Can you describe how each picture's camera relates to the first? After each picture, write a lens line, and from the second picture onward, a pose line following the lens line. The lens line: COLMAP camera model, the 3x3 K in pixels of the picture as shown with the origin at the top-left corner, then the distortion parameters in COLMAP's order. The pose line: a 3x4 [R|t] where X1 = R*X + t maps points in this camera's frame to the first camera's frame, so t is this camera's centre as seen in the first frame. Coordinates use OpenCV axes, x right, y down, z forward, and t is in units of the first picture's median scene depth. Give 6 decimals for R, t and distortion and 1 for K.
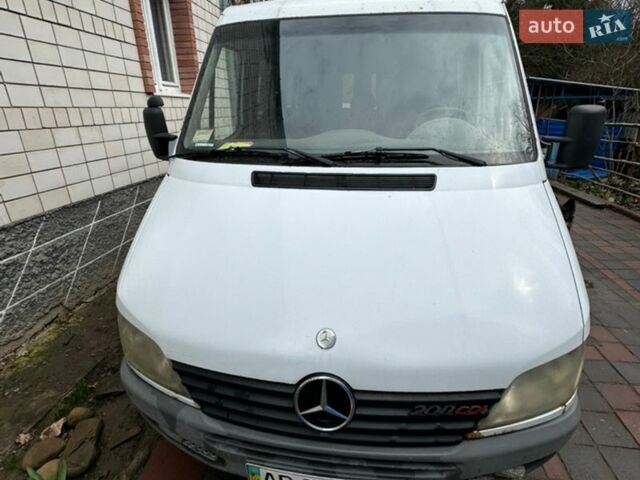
lens RADIAL K [[337.1, 0, 320.0], [0, 337.1, 240.0], [0, 0, 1]] dist [-0.005293, 0.000302]
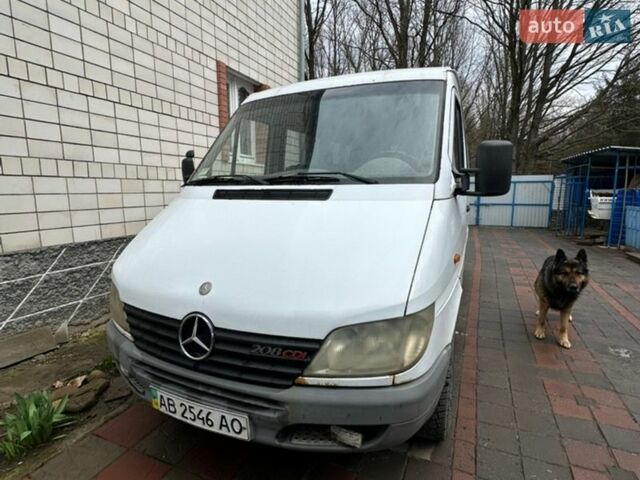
lens RADIAL K [[337.1, 0, 320.0], [0, 337.1, 240.0], [0, 0, 1]] dist [-0.005293, 0.000302]
pose [[0.958936, 0.045977, -0.279871, 0.505904], [-0.106196, 0.973197, -0.203987, 0.198183], [0.262991, 0.225332, 0.938116, -0.132446]]
